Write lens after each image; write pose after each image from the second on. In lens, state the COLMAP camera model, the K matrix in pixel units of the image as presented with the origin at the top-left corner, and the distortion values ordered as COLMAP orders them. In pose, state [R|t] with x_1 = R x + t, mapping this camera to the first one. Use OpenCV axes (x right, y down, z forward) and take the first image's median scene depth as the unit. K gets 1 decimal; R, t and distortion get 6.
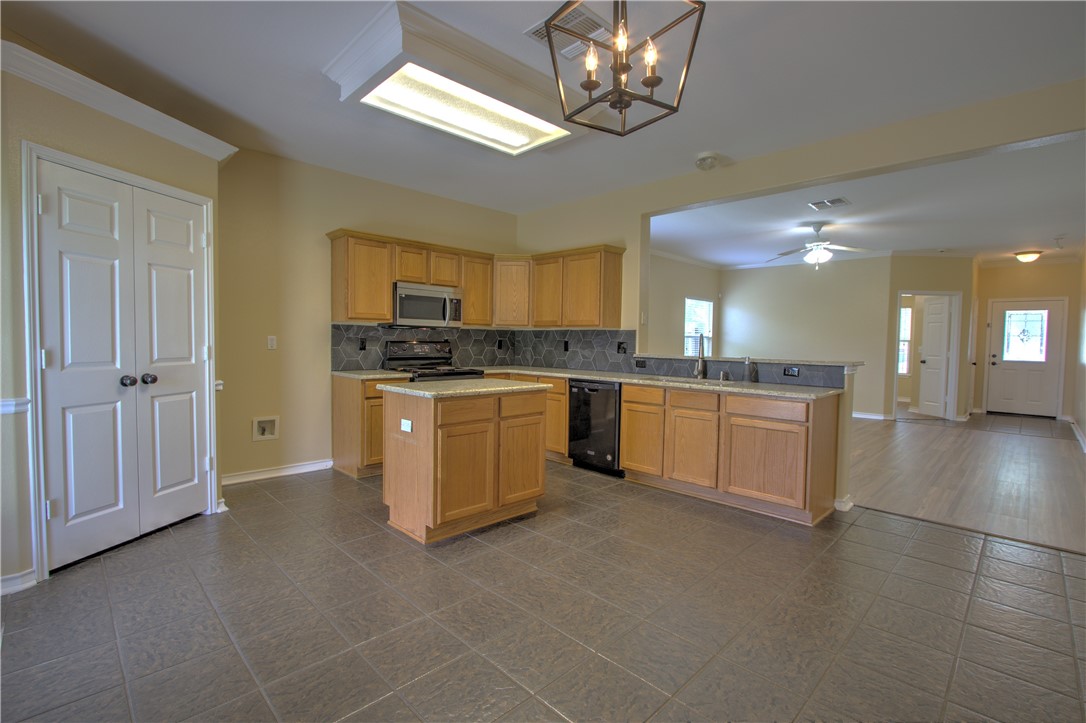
lens RADIAL K [[498.4, 0, 540.2], [0, 498.4, 362.4], [0, 0, 1]] dist [-0.018034, 0.002978]
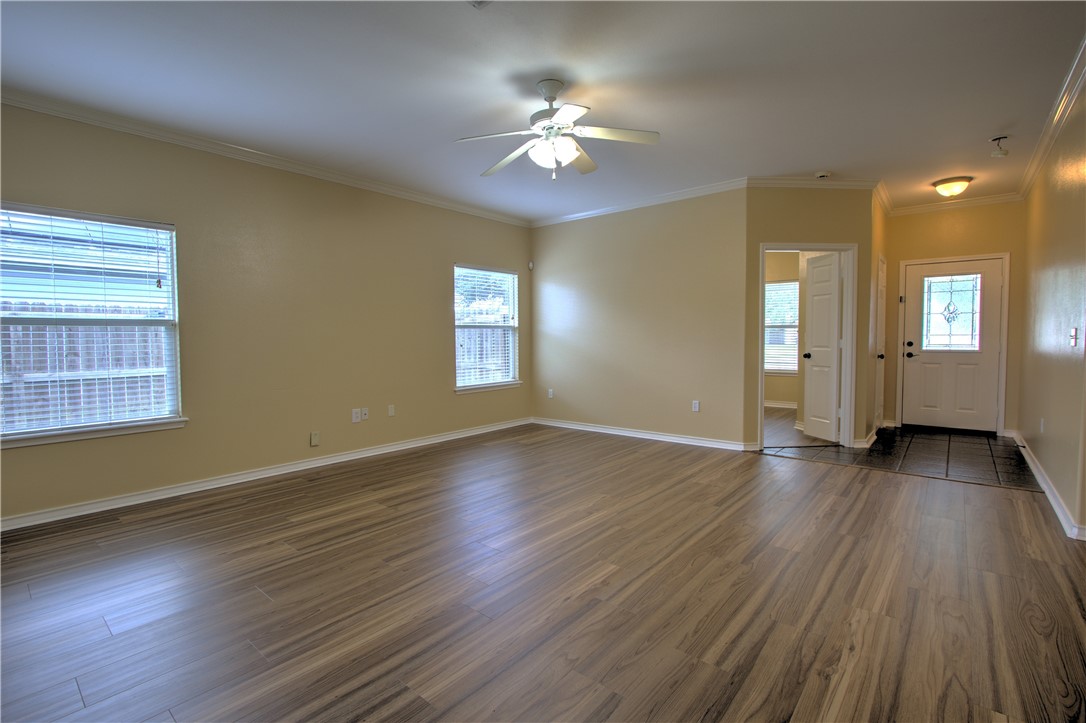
lens RADIAL K [[498.4, 0, 542.1], [0, 498.4, 361.9], [0, 0, 1]] dist [-0.018034, 0.002978]
pose [[0.995801, -0.028763, 0.086906, 0.610964], [0.028417, 0.999583, 0.005222, -0.010878], [-0.087020, -0.002731, 0.996203, 0.621910]]
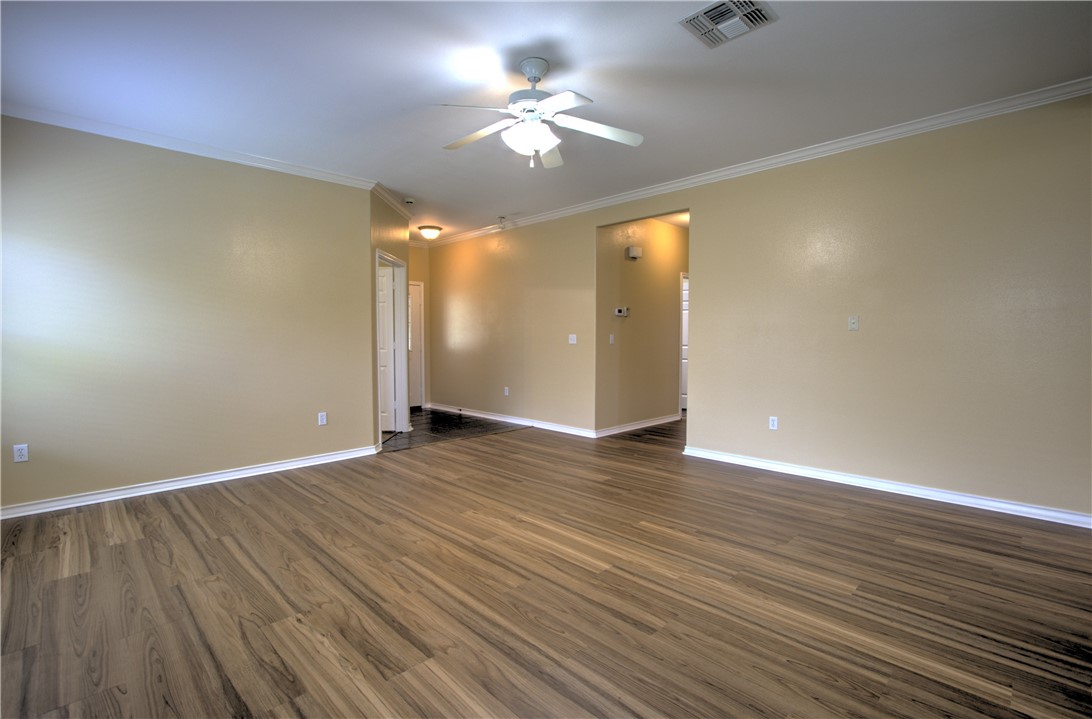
lens RADIAL K [[502.0, 0, 541.2], [0, 502.0, 361.1], [0, 0, 1]] dist [-0.018127, 0.000063]
pose [[0.010026, -0.066571, 0.997731, 0.109425], [0.051317, 0.996501, 0.065973, -0.049586], [-0.998632, 0.050540, 0.013407, 1.218786]]
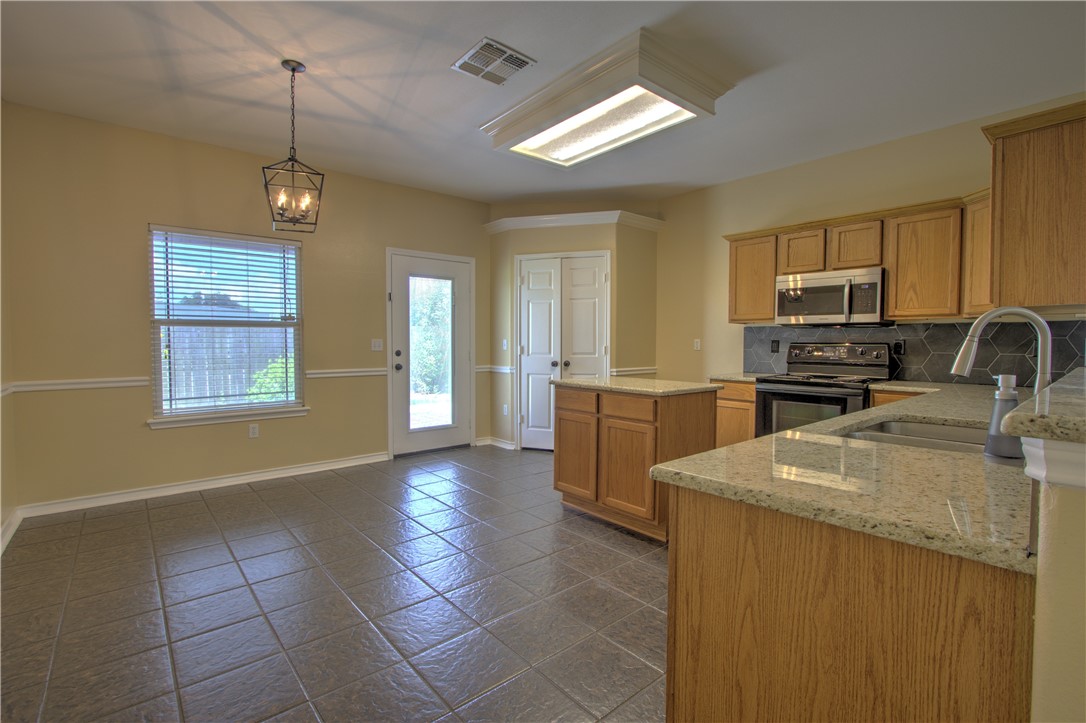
lens RADIAL K [[498.4, 0, 539.8], [0, 498.4, 361.9], [0, 0, 1]] dist [-0.018034, 0.002978]
pose [[-0.077404, 0.025038, -0.996685, 0.569098], [-0.049432, 0.998359, 0.028919, -0.011390], [0.995774, 0.051507, -0.076039, 0.579528]]
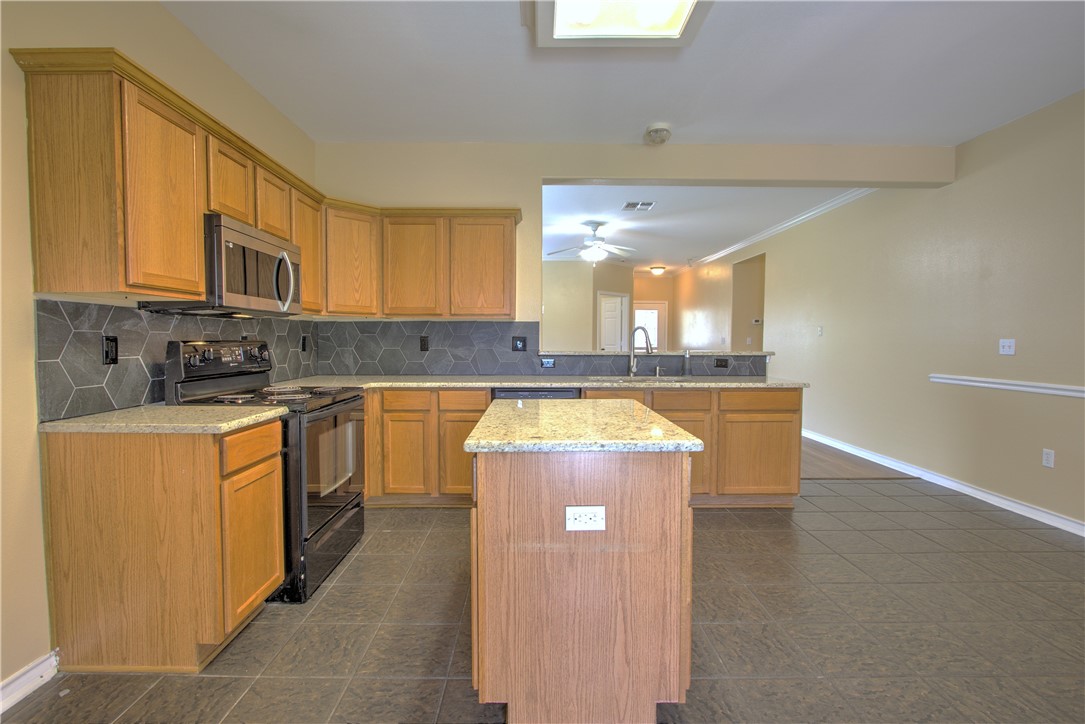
lens RADIAL K [[497.9, 0, 537.5], [0, 497.9, 359.7], [0, 0, 1]] dist [-0.018034, 0.002978]
pose [[0.699336, -0.045857, 0.713321, -0.370848], [0.041855, 0.998855, 0.023178, -0.021005], [-0.713567, 0.013646, 0.700454, 0.413279]]
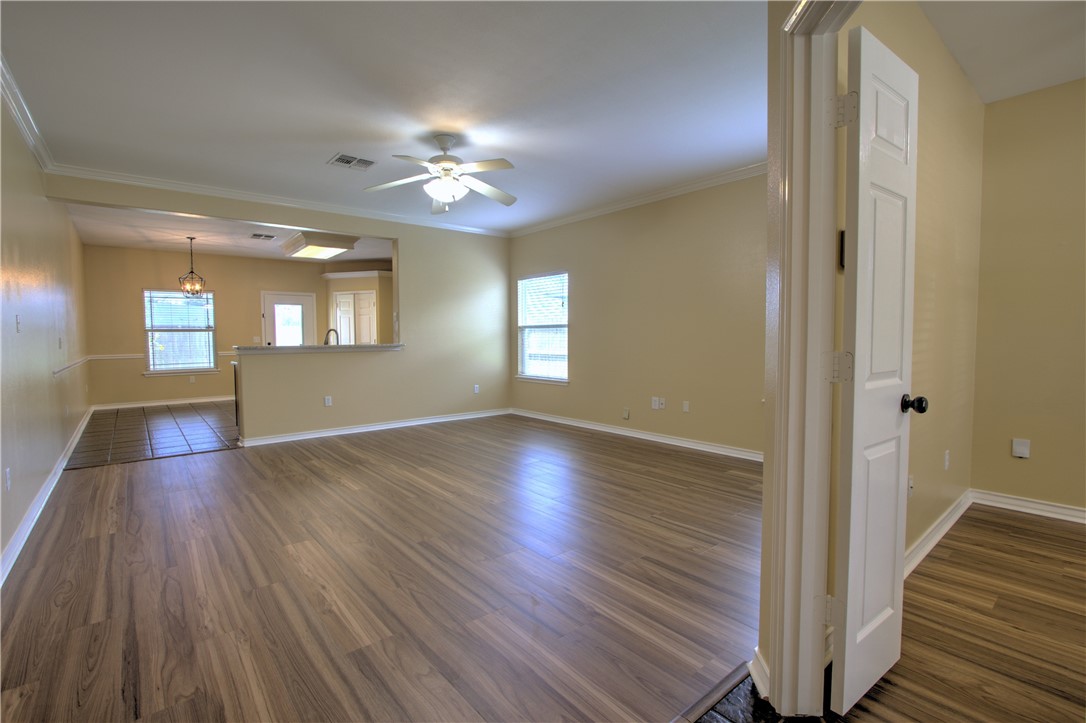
lens RADIAL K [[498.4, 0, 537.1], [0, 498.4, 362.2], [0, 0, 1]] dist [-0.018034, 0.002978]
pose [[-0.095714, 0.036736, -0.994731, 1.437274], [-0.040717, 0.998338, 0.040787, -0.036152], [0.994576, 0.044406, -0.094059, 1.446147]]
